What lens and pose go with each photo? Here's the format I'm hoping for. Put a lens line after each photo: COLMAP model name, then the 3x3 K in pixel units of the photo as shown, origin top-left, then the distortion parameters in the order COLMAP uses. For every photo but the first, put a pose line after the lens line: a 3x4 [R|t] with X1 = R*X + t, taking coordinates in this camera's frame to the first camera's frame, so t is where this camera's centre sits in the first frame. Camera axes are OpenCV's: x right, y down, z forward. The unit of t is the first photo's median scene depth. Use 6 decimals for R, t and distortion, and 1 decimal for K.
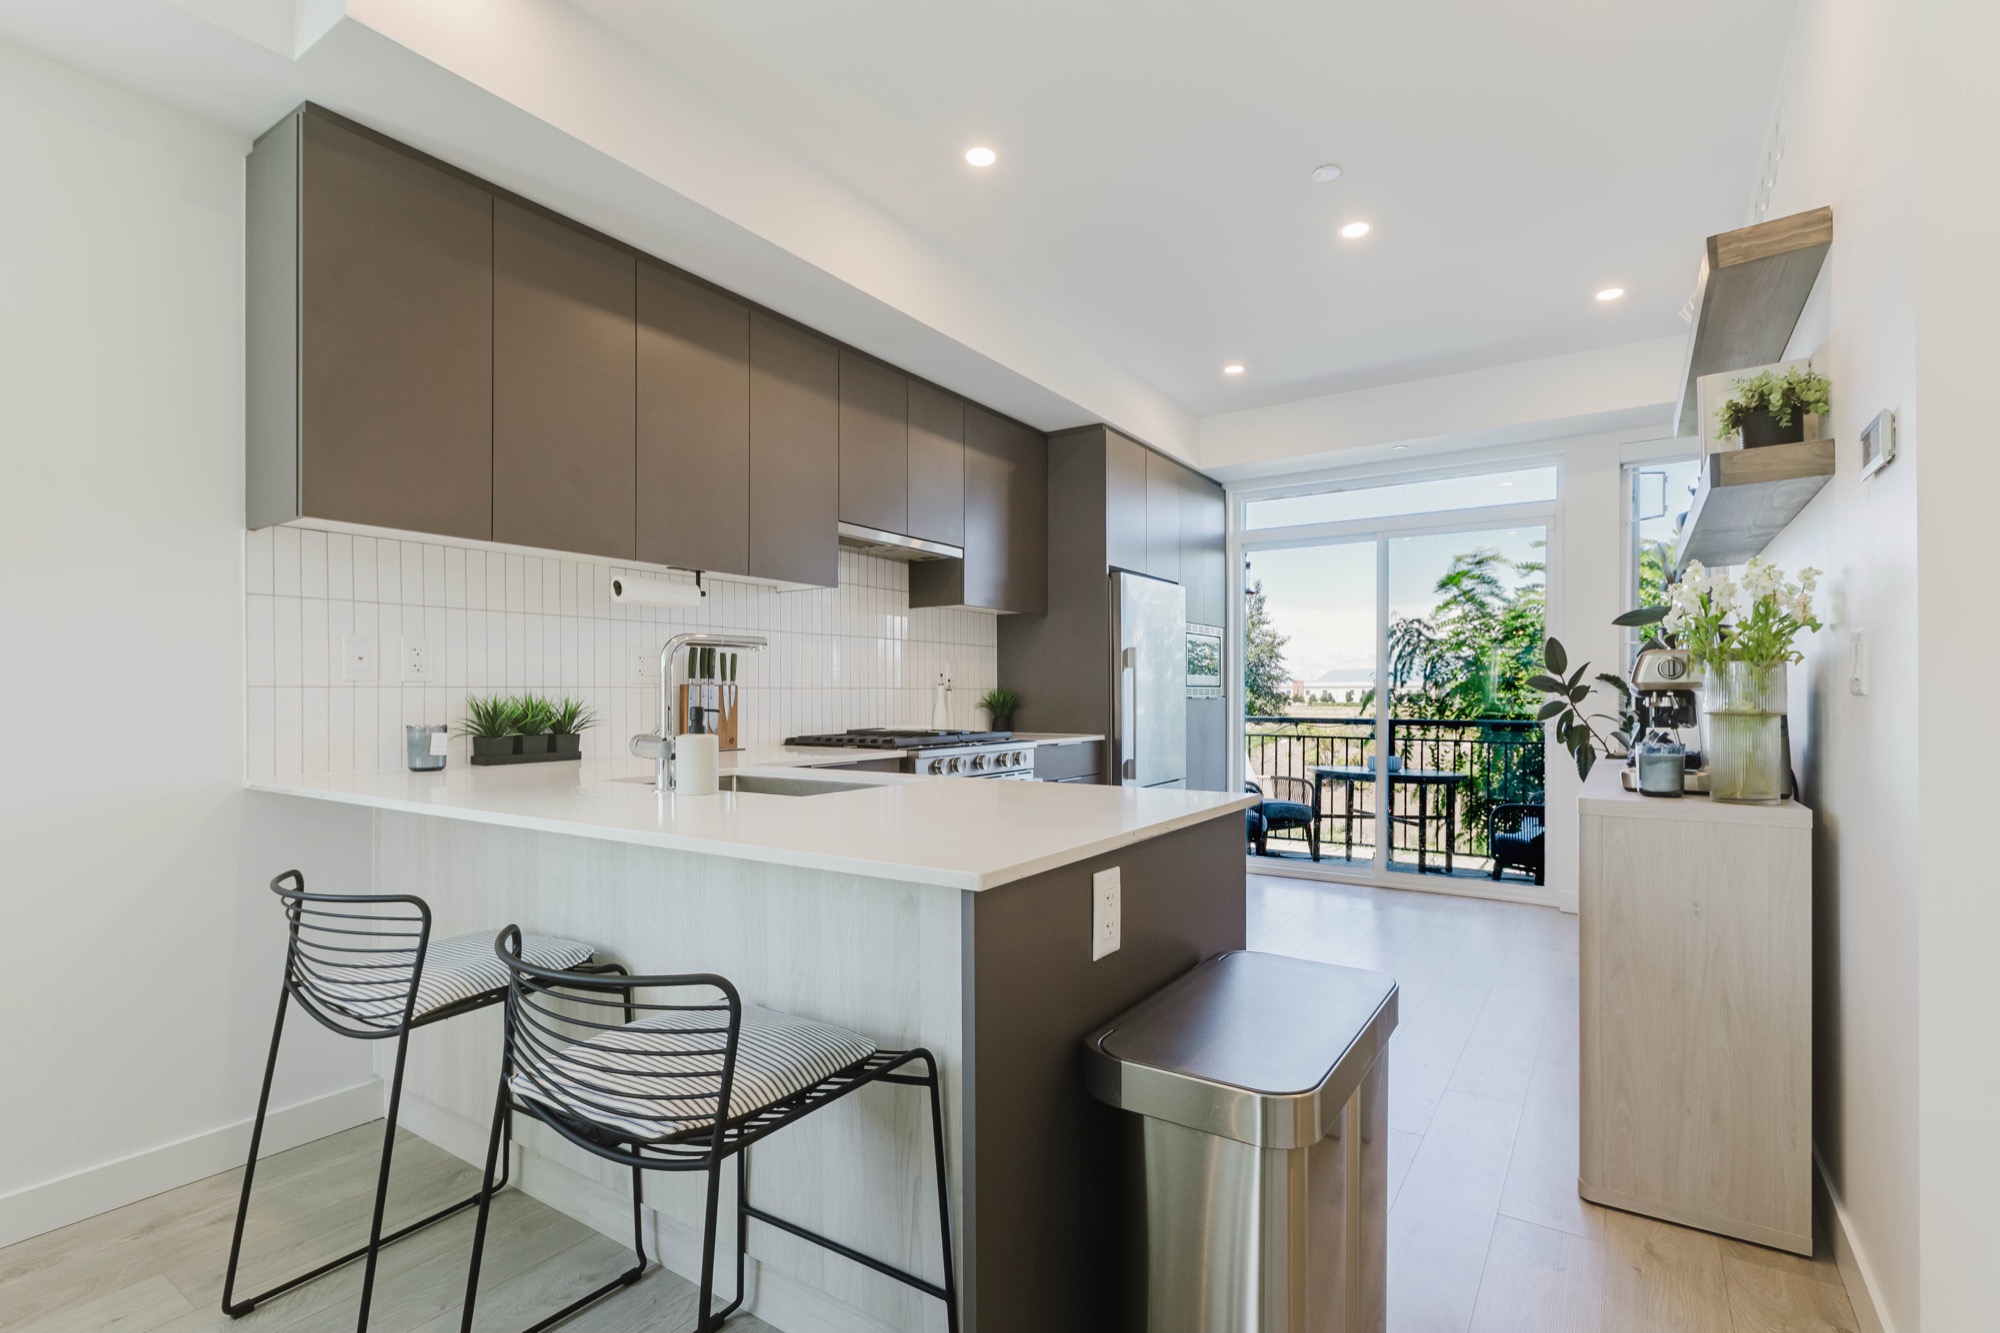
lens RADIAL K [[912.2, 0, 1028.4], [0, 912.2, 697.1], [0, 0, 1]] dist [-0.000767, 0.000001]
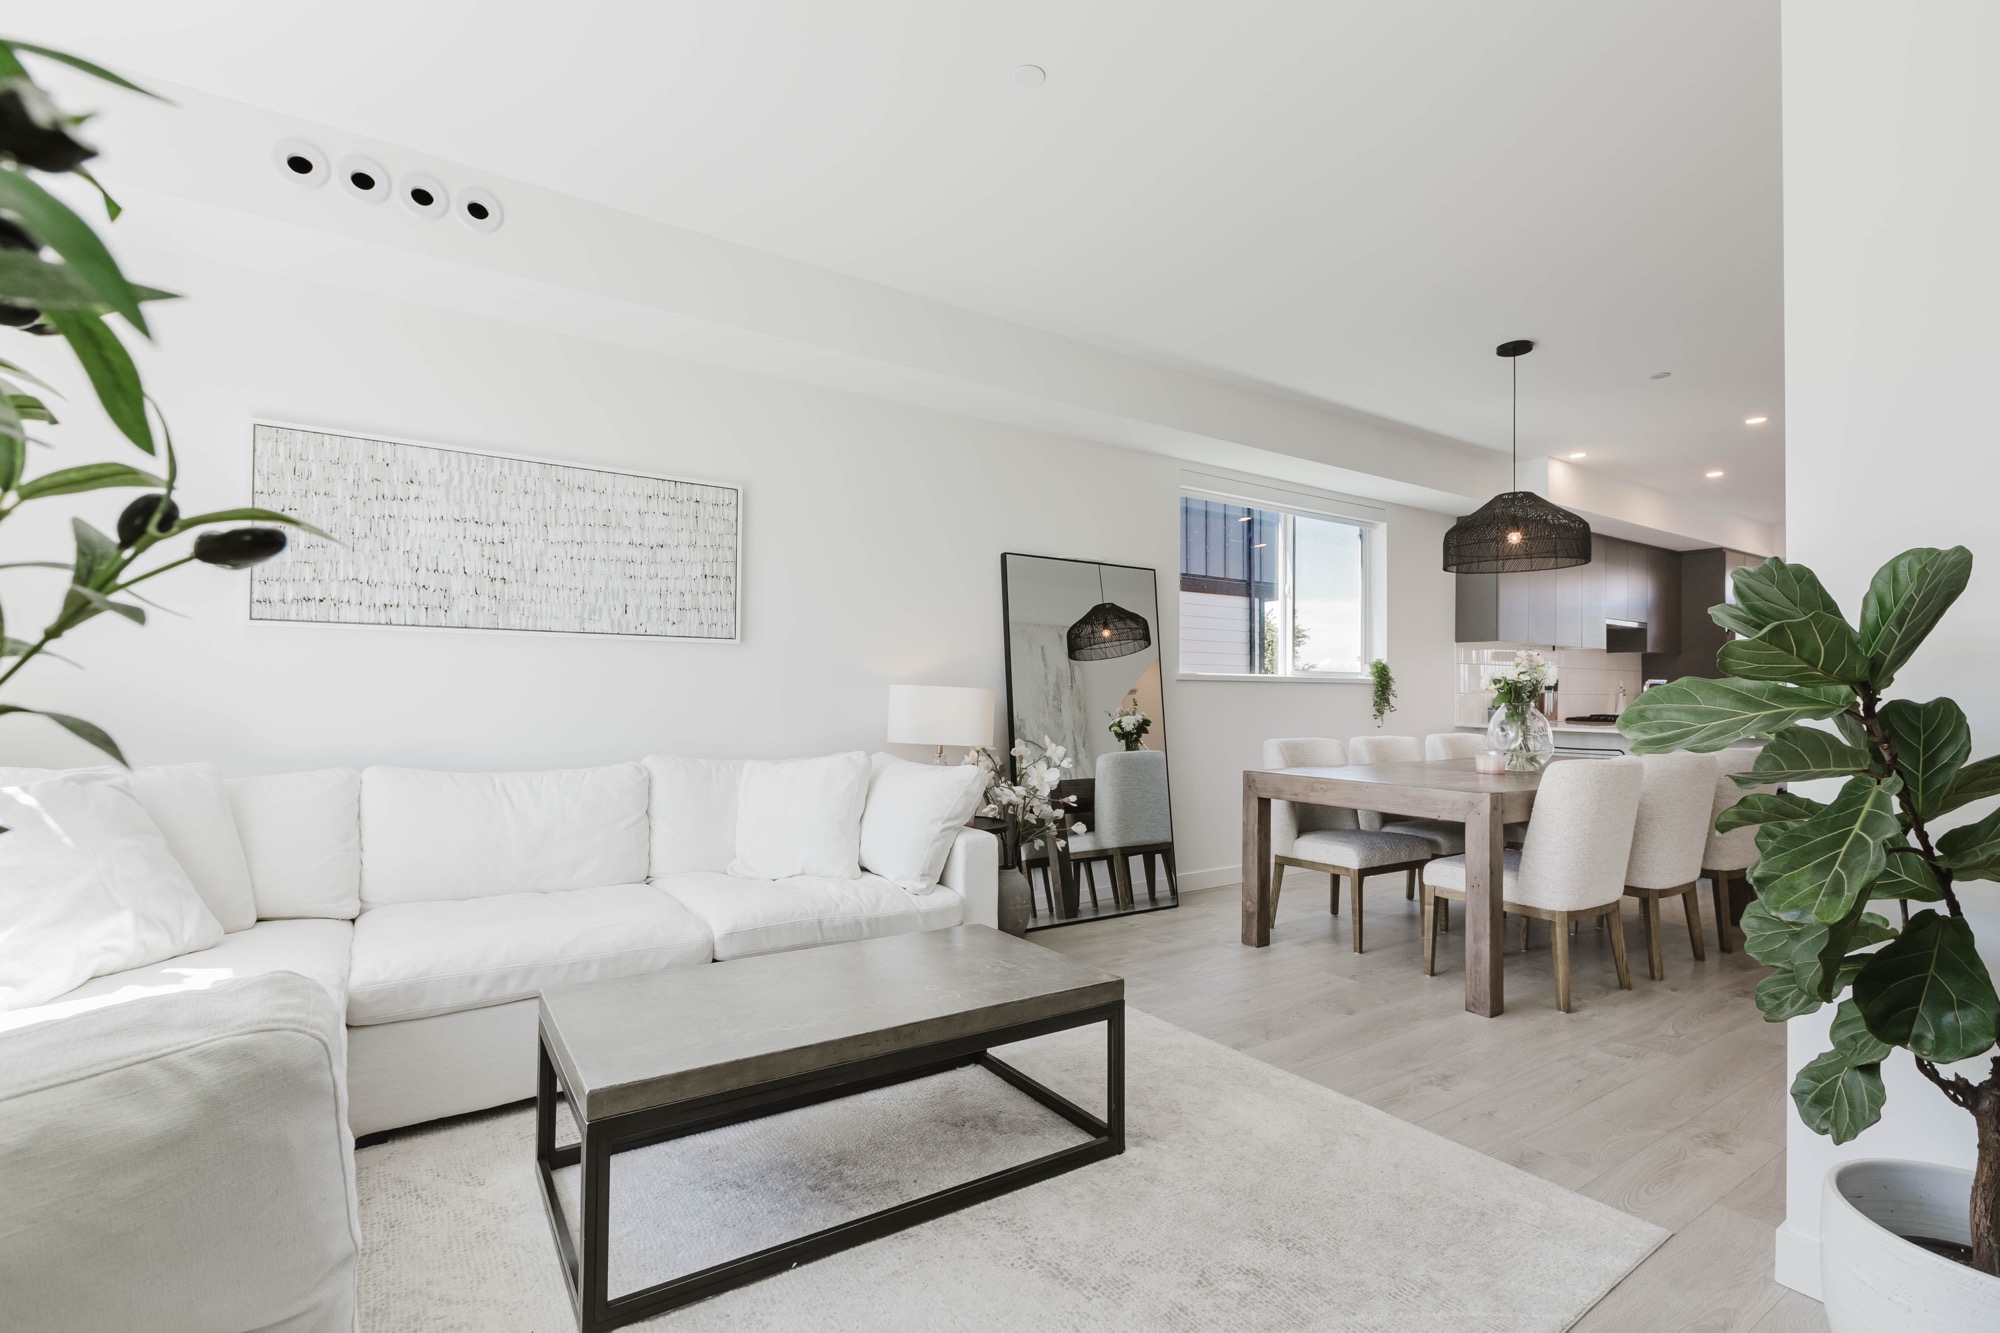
lens RADIAL K [[916.6, 0, 1010.9], [0, 916.6, 675.1], [0, 0, 1]] dist [0.001595, 0.000687]
pose [[0.923551, 0.003787, -0.383457, -0.525420], [-0.011676, 0.999765, -0.018249, -0.000755], [0.383298, 0.021331, 0.923378, -1.210459]]
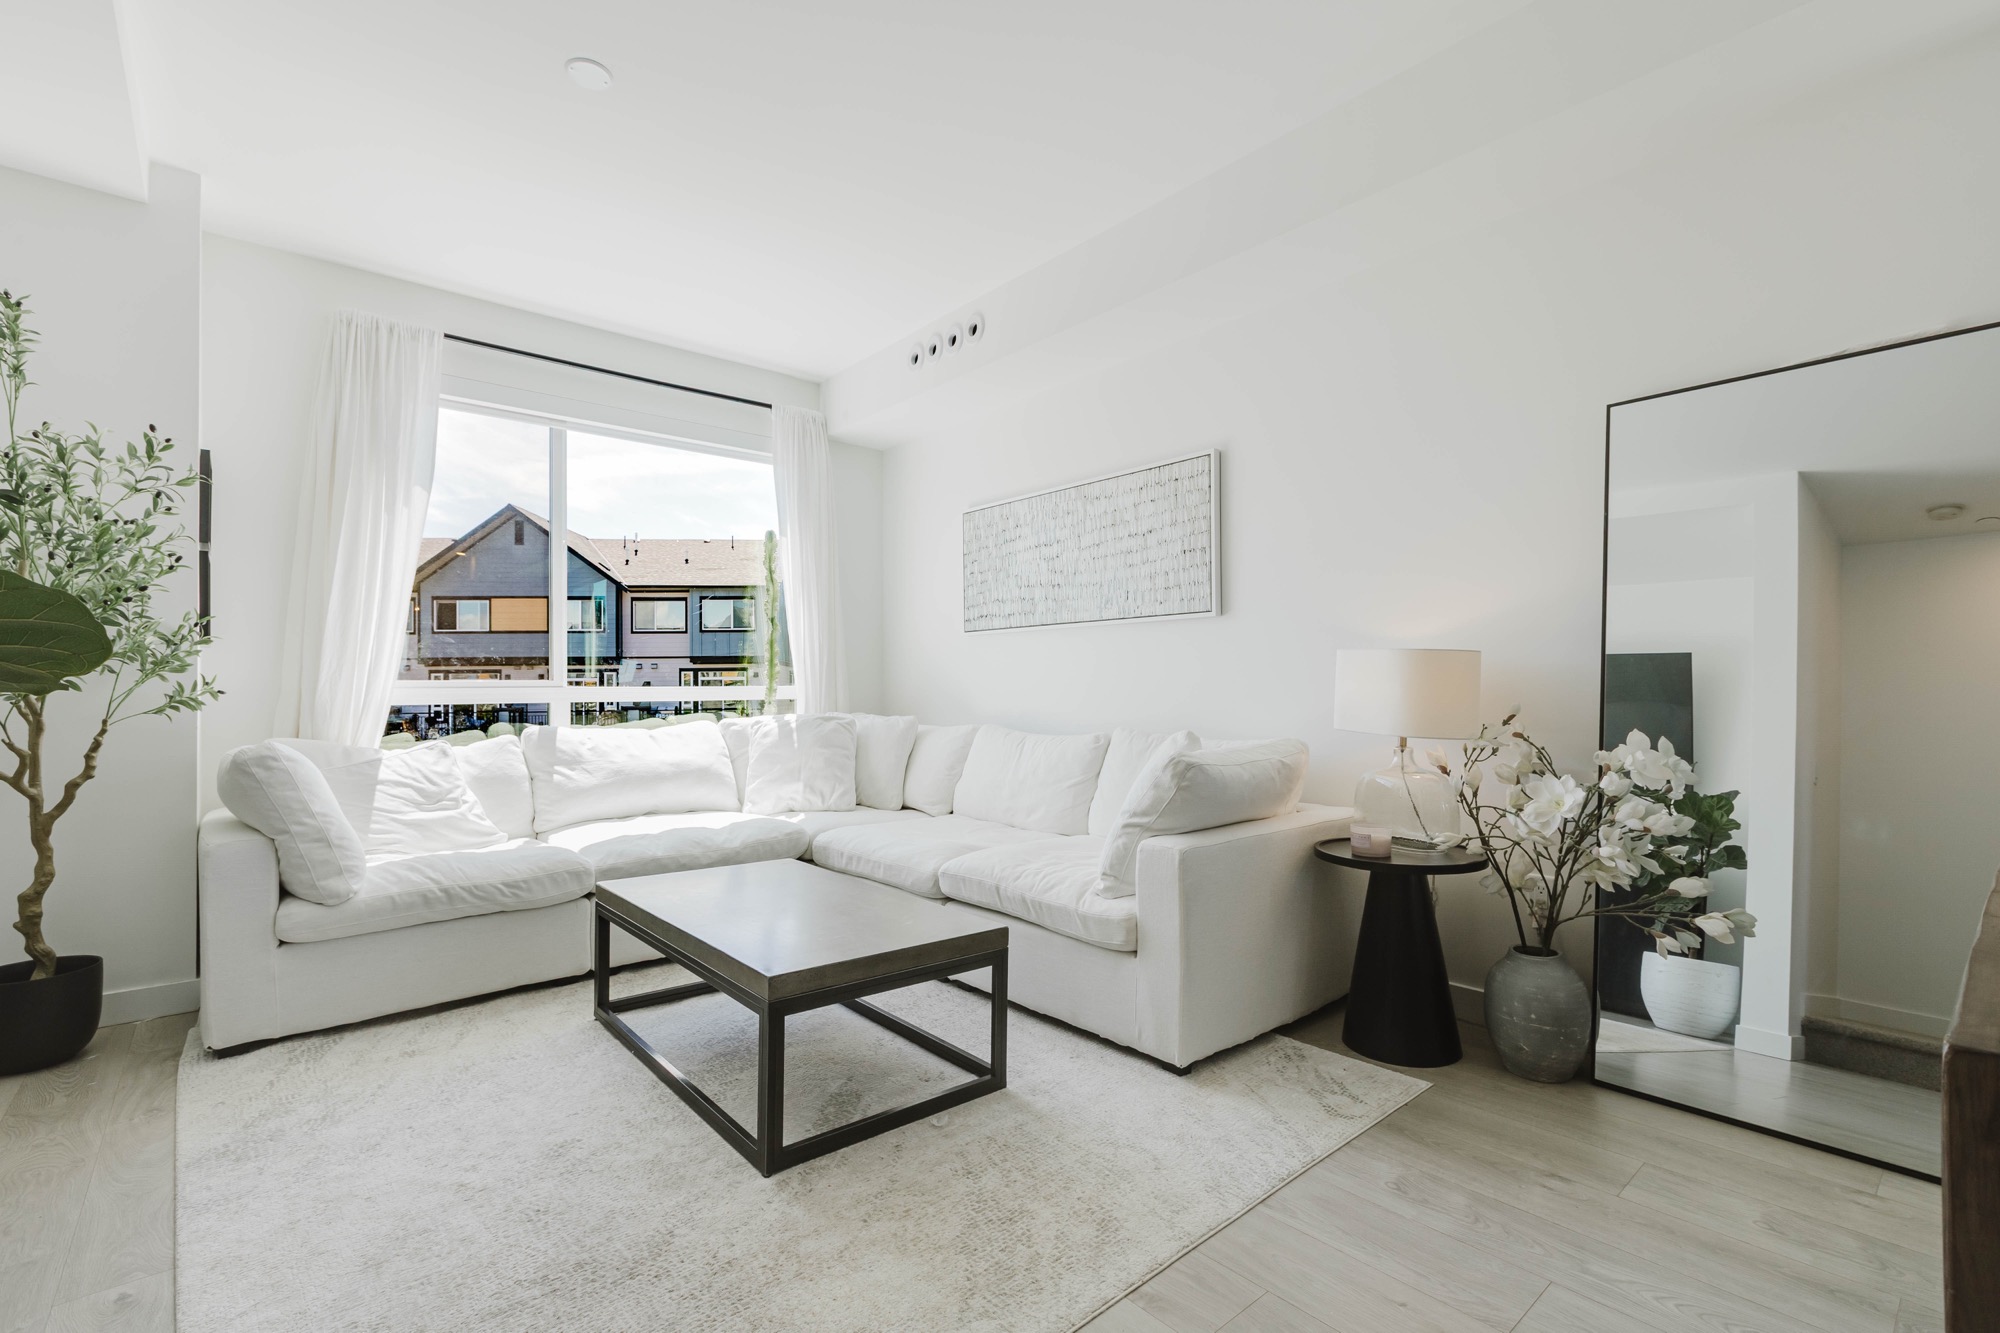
lens RADIAL K [[901.4, 0, 1005.4], [0, 901.4, 678.3], [0, 0, 1]] dist [0.002169, 0.000558]
pose [[-0.277077, -0.012175, -0.960770, -0.279567], [0.004271, 0.999894, -0.013903, 0.022157], [0.960838, -0.007956, -0.276996, -0.487308]]
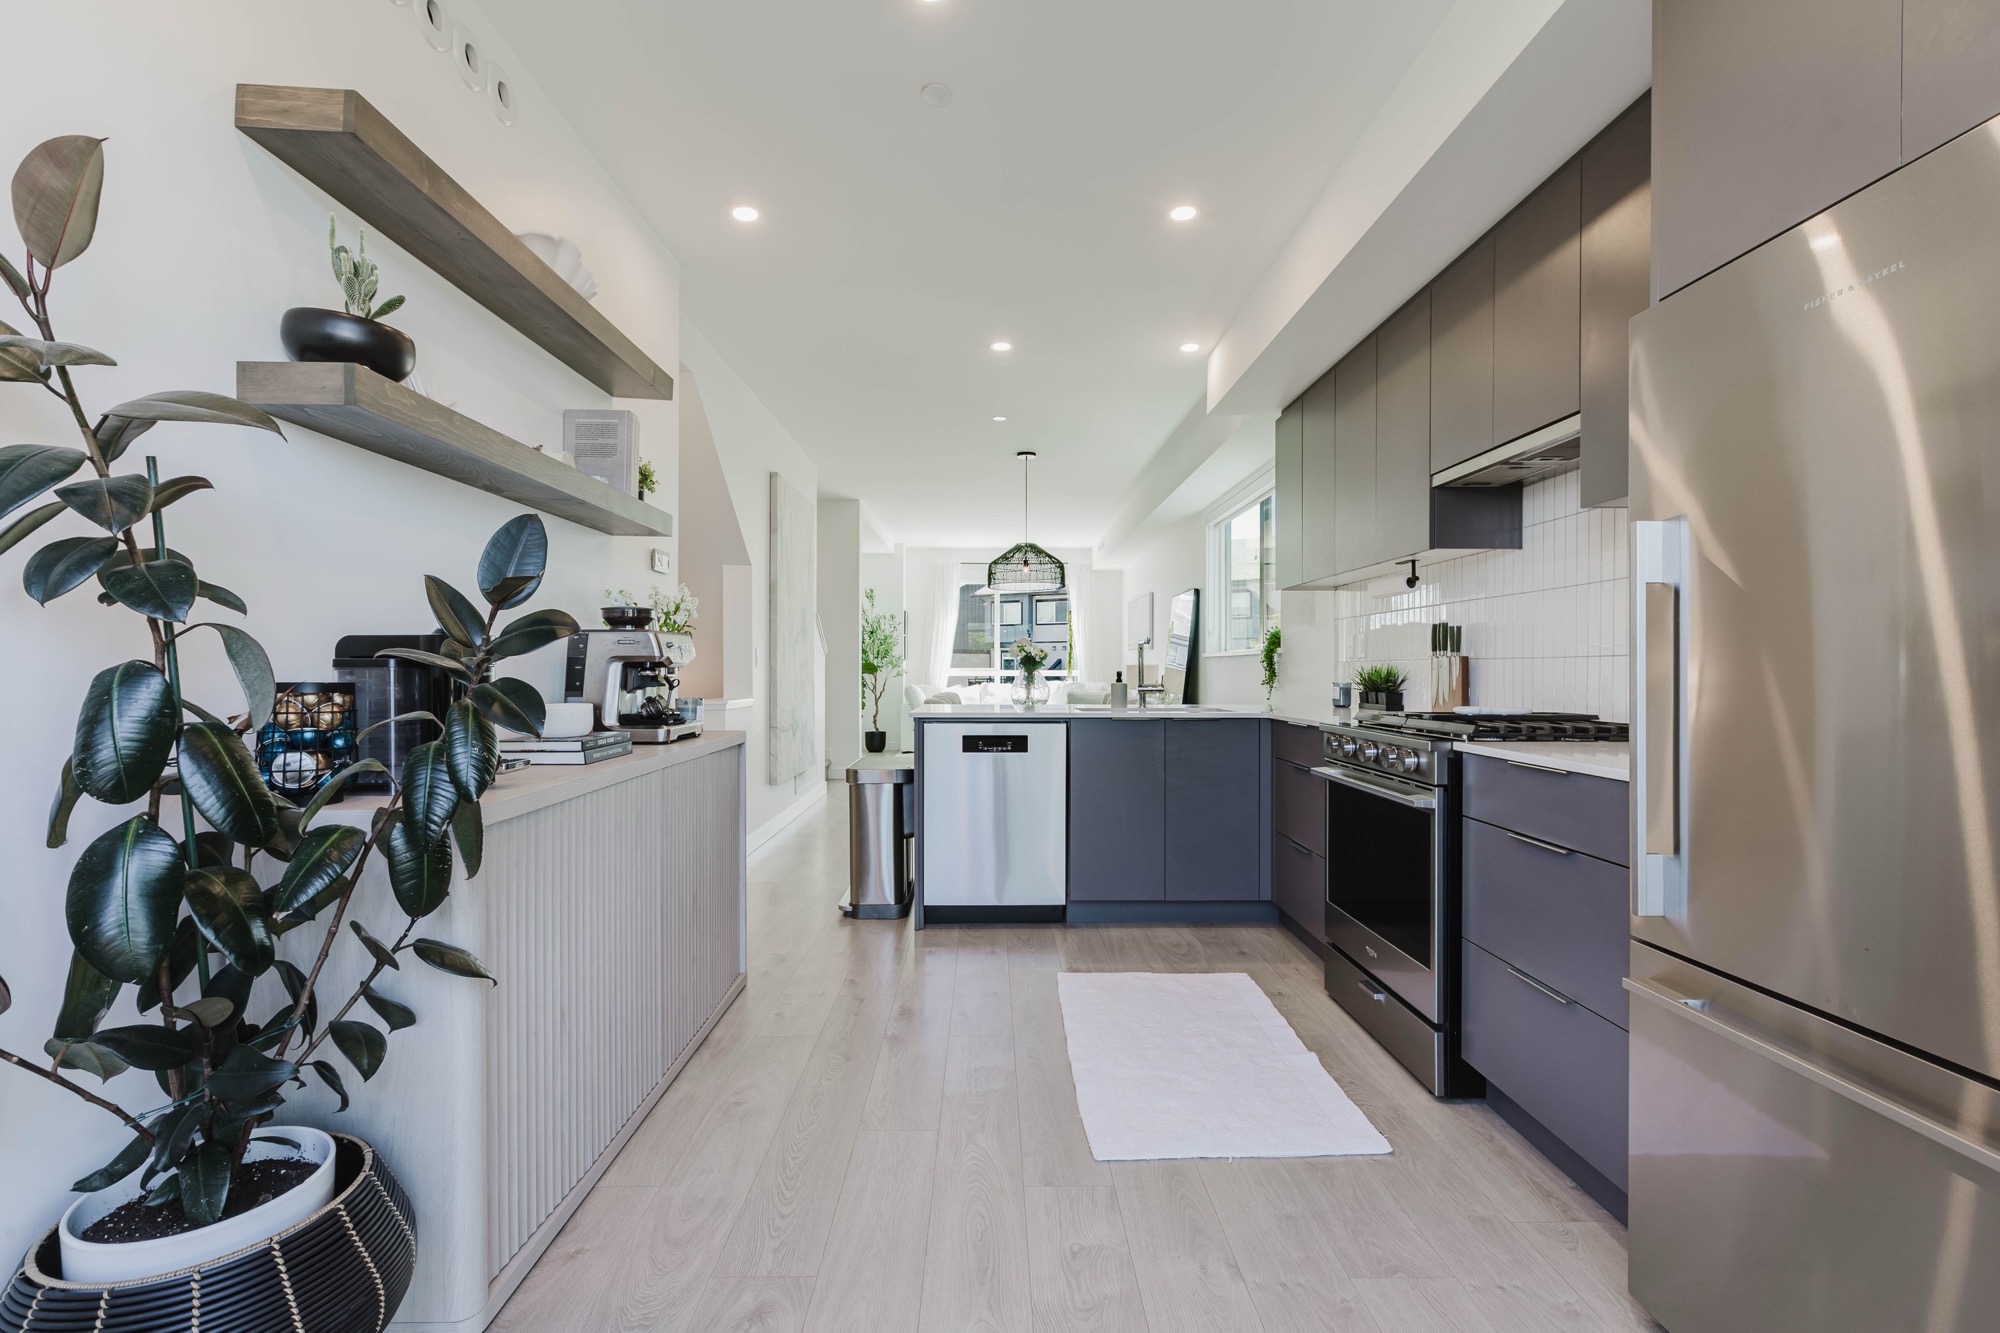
lens RADIAL K [[891.0, 0, 992.4], [0, 891.0, 672.8], [0, 0, 1]] dist [0.000821, 0.000125]
pose [[-0.835860, 0.006076, -0.548909, 0.502403], [0.001175, 0.999956, 0.009280, -0.003315], [0.548941, 0.007112, -0.835831, 1.157770]]
